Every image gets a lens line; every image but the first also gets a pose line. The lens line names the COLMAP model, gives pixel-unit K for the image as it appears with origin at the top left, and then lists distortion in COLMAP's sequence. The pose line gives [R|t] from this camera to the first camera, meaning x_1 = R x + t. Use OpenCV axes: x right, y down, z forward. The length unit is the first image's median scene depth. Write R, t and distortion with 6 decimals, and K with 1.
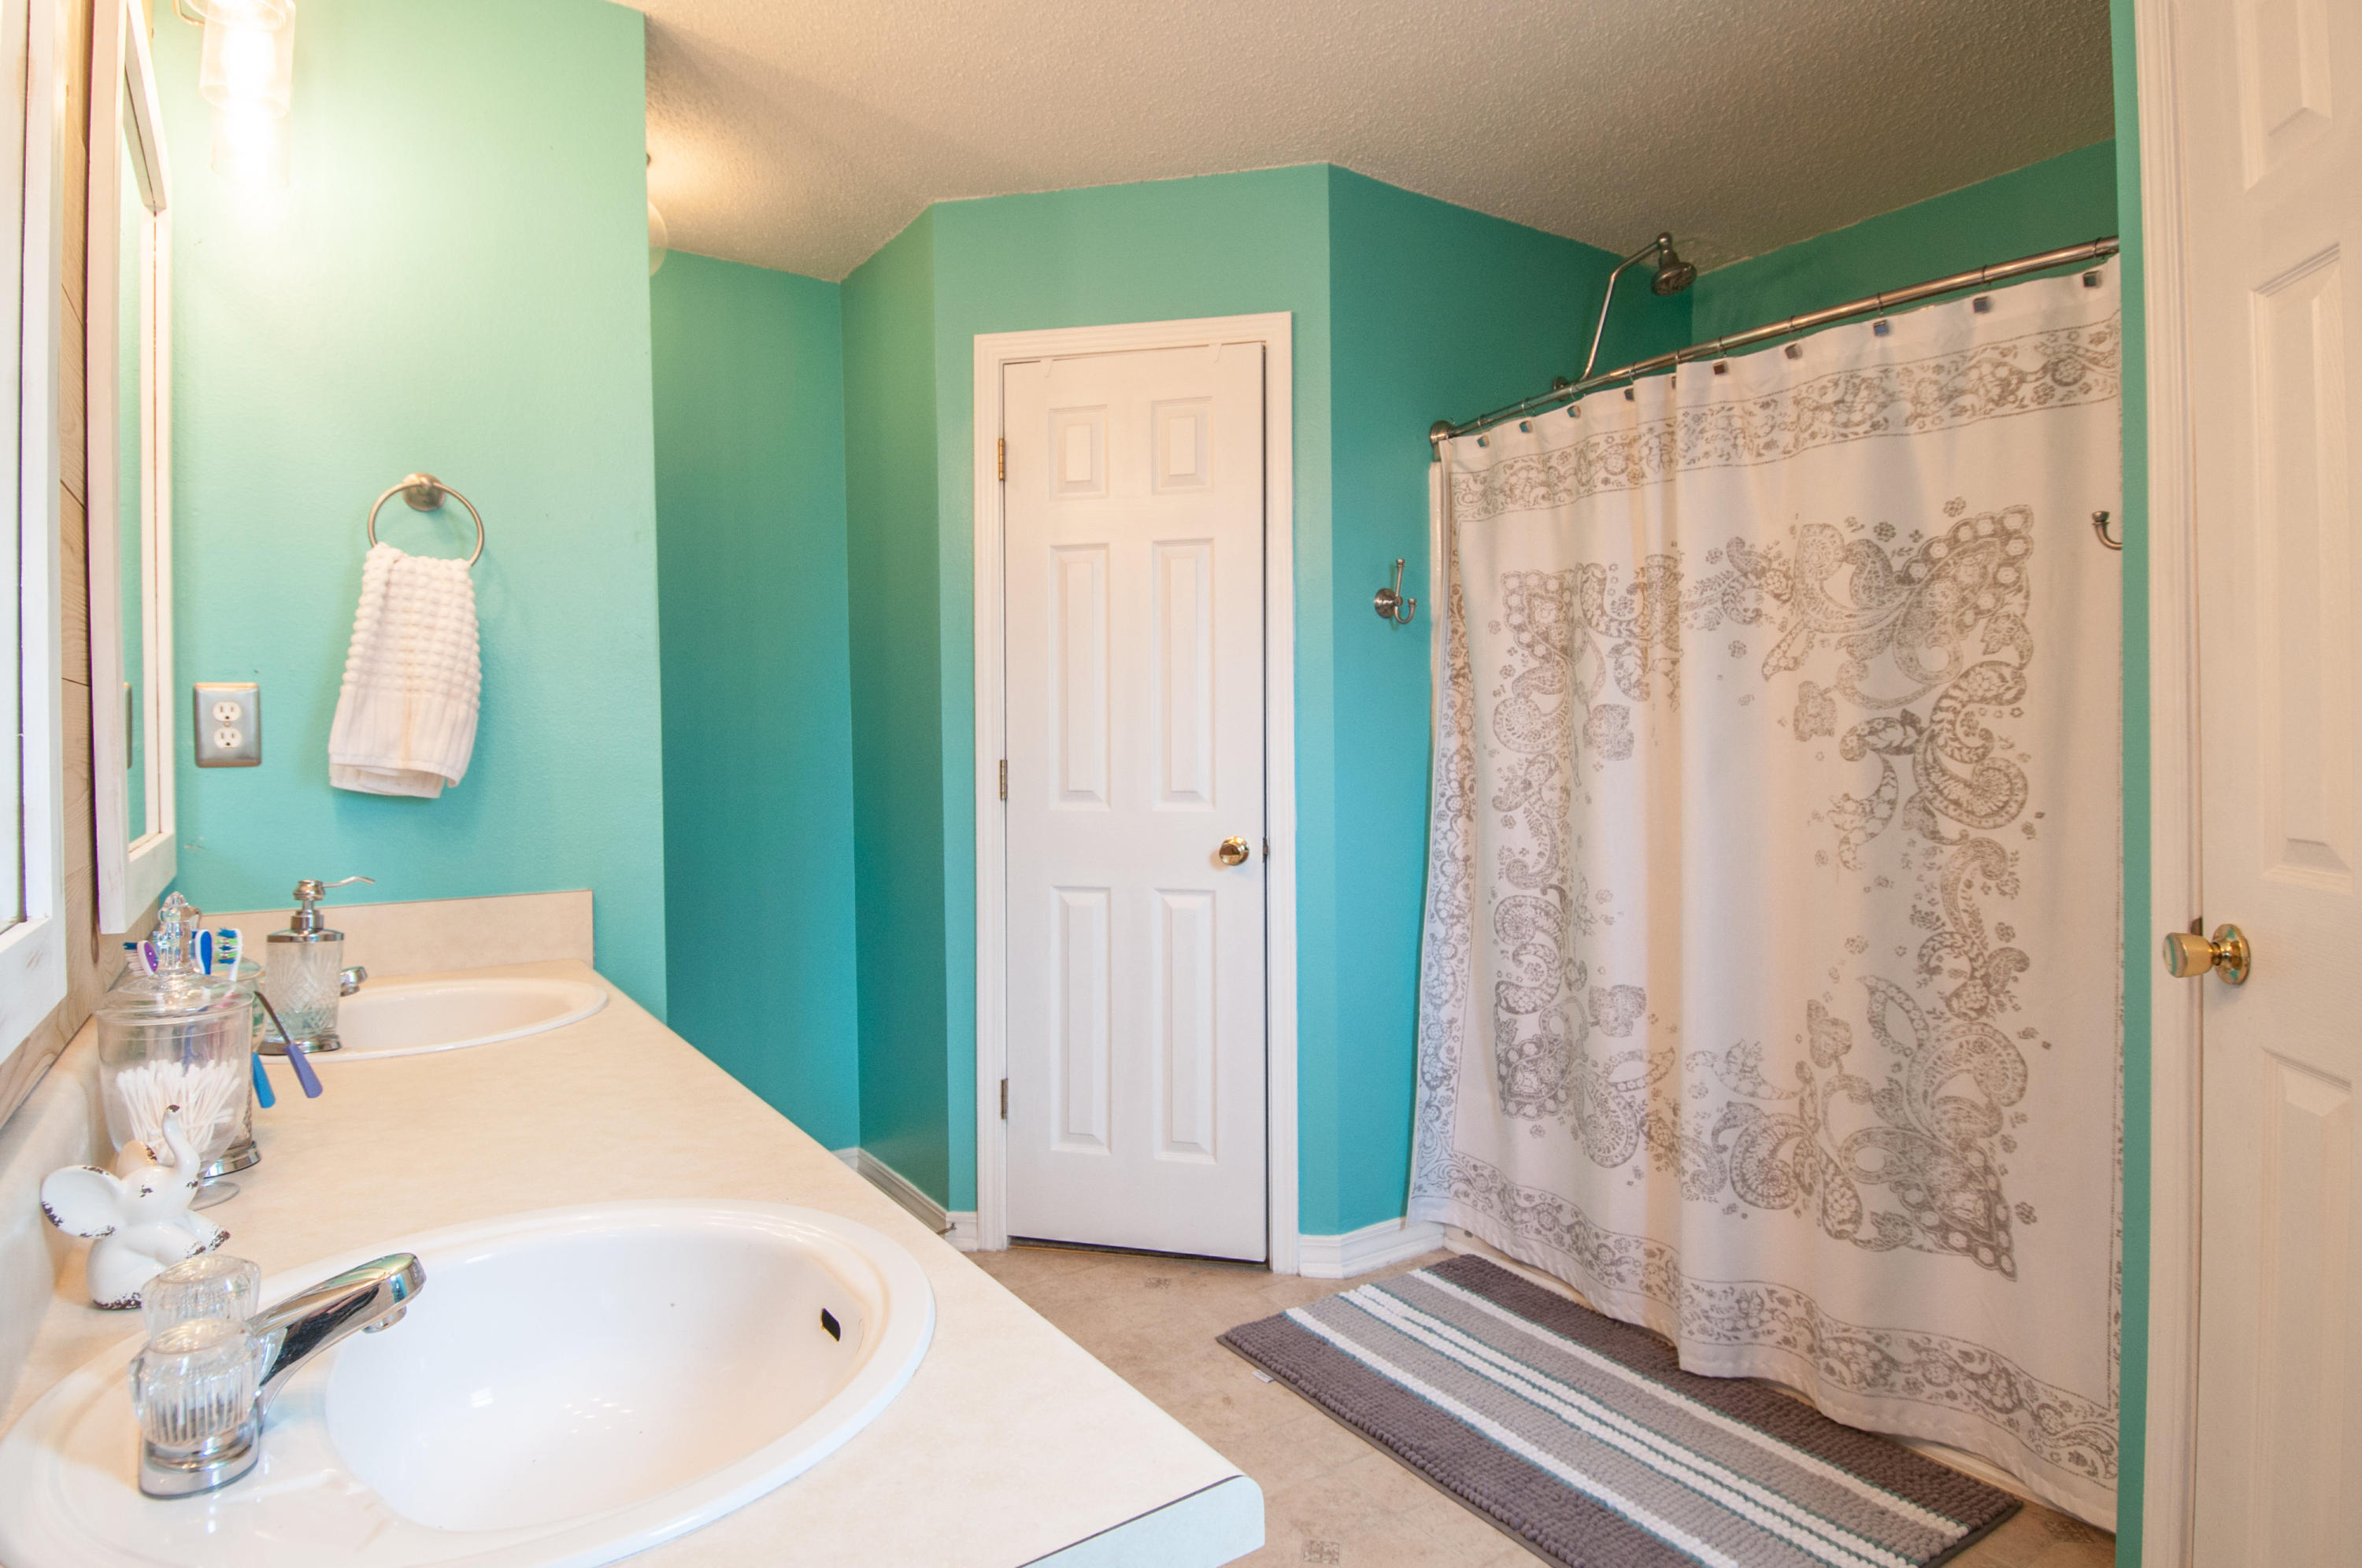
lens RADIAL K [[1251.0, 0, 1184.2], [0, 1251.0, 754.5], [0, 0, 1]] dist [0.056802, -0.058595]
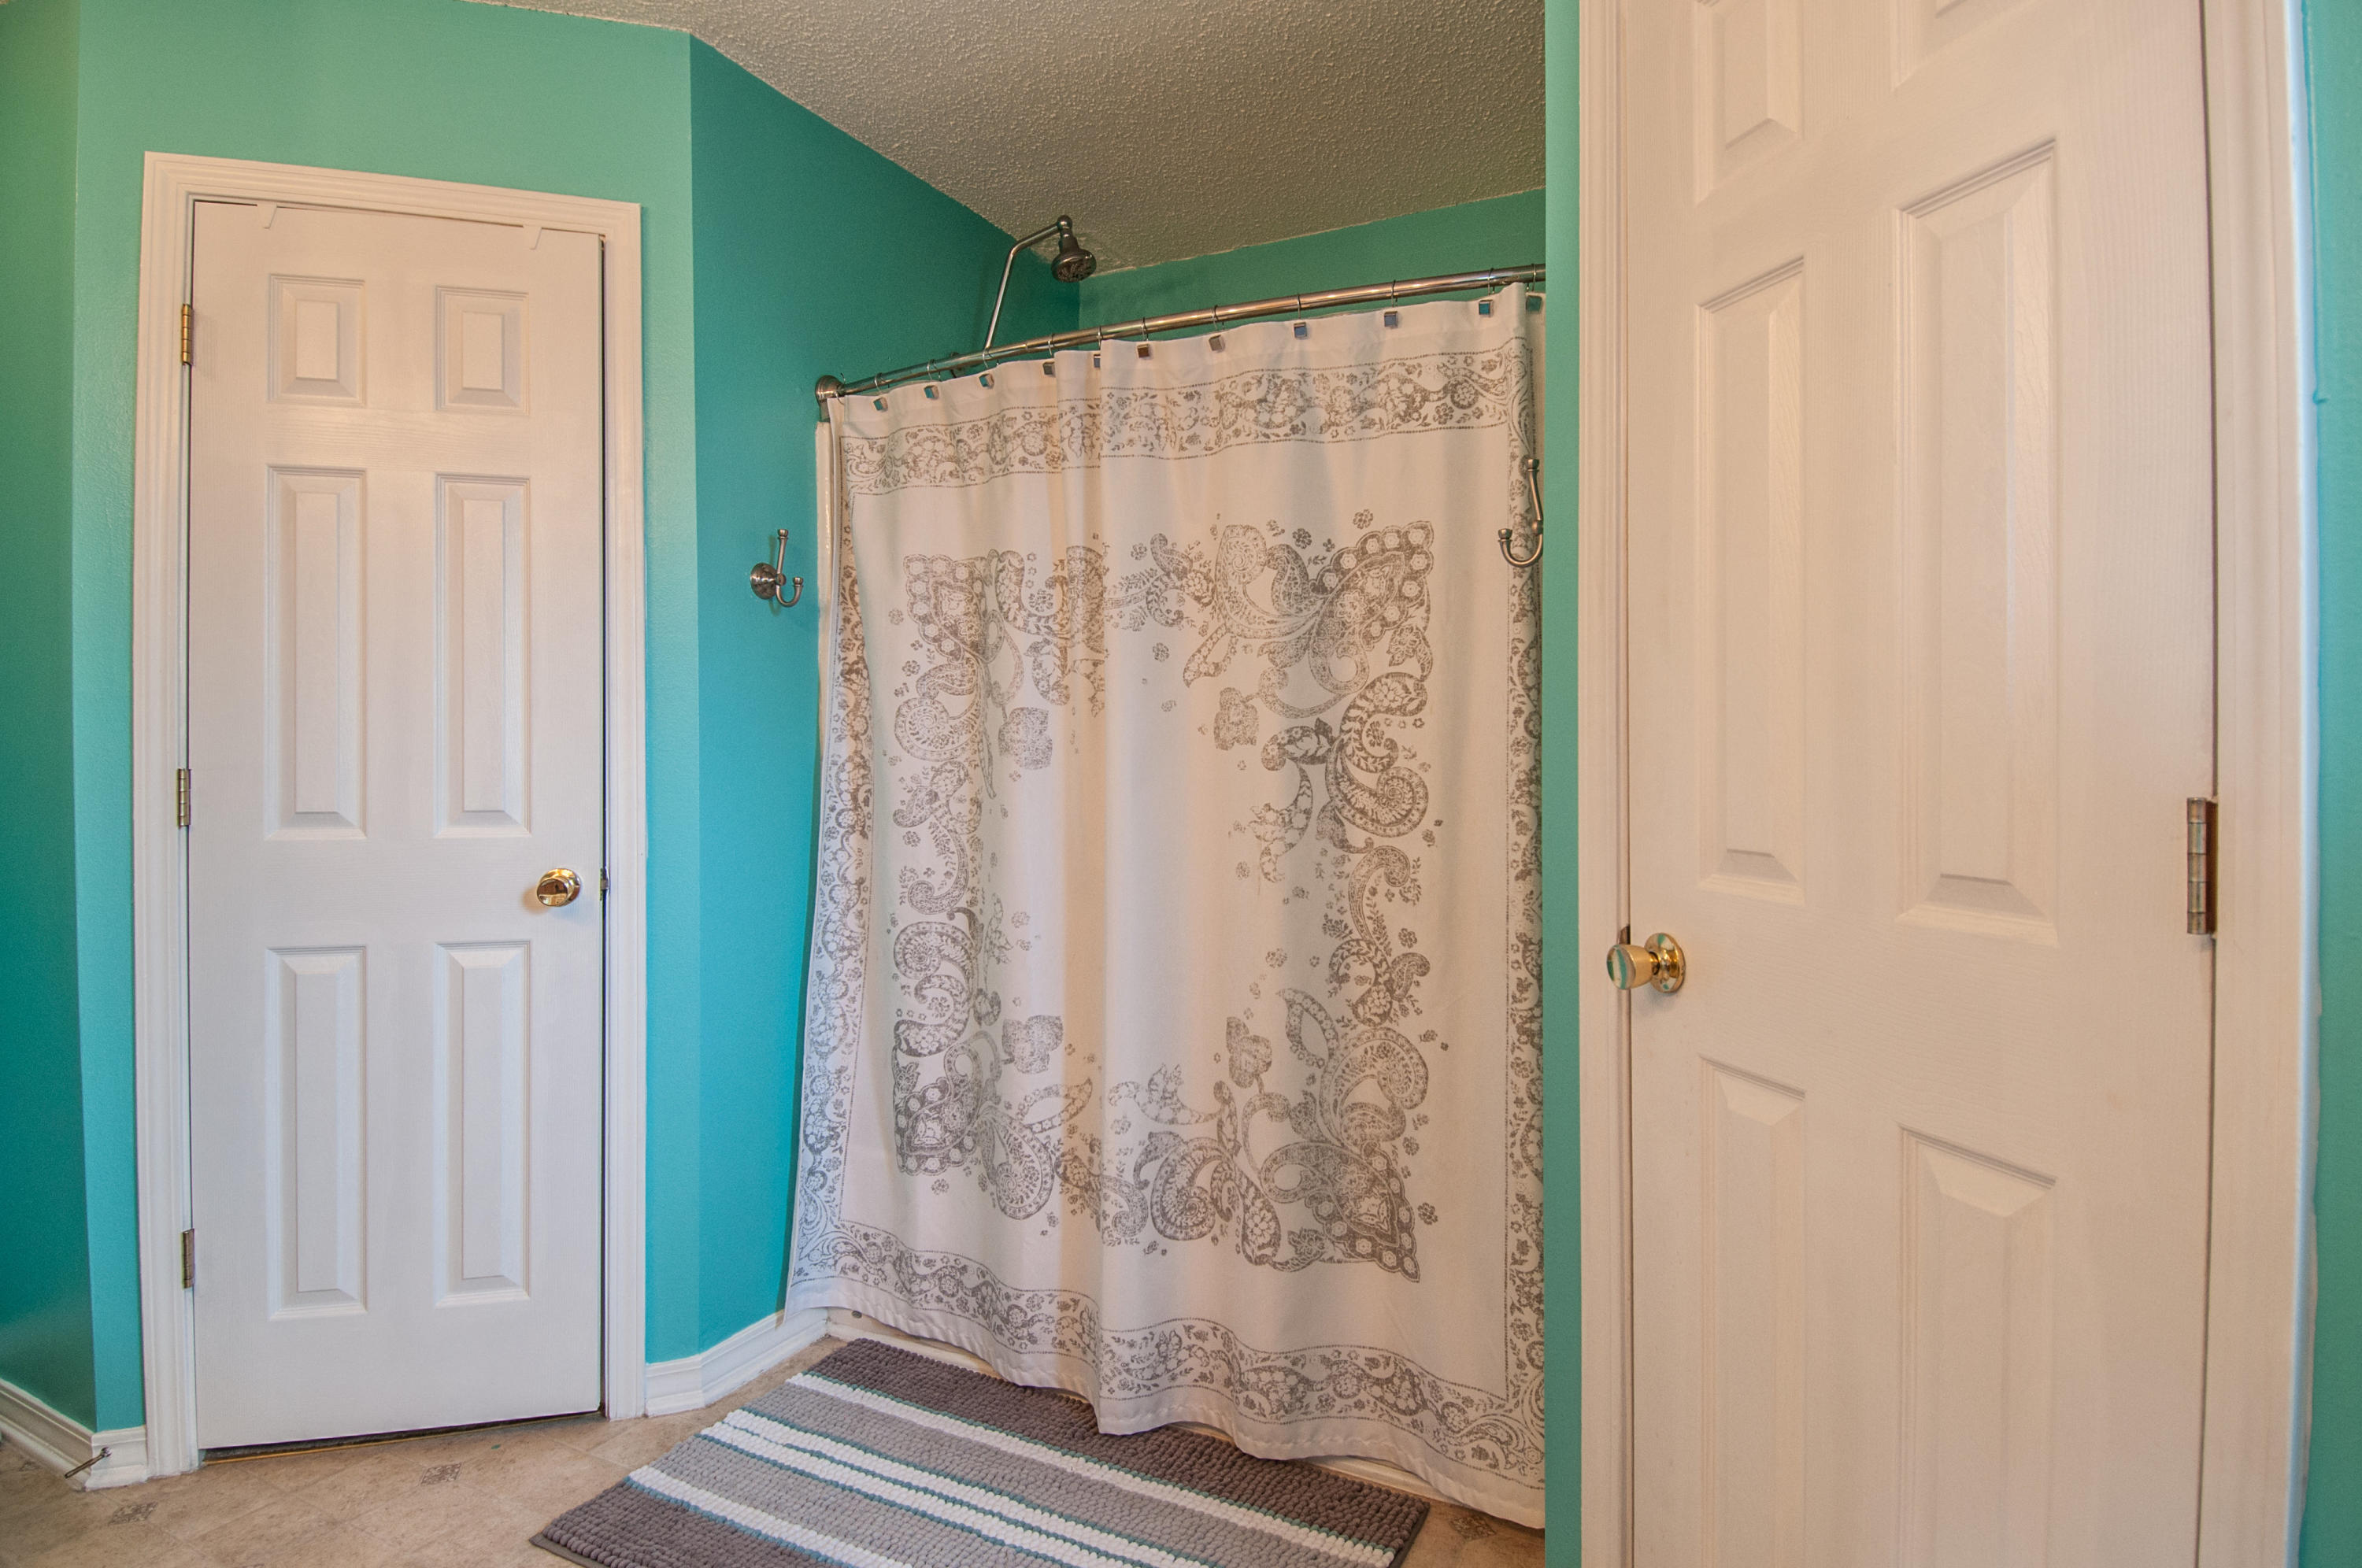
lens RADIAL K [[1251.0, 0, 1184.2], [0, 1251.0, 754.5], [0, 0, 1]] dist [0.056802, -0.058595]
pose [[0.875245, 0.003700, 0.483665, -0.000174], [-0.001875, 0.999989, -0.004256, -0.002519], [-0.483675, 0.002818, 0.875243, 0.166721]]
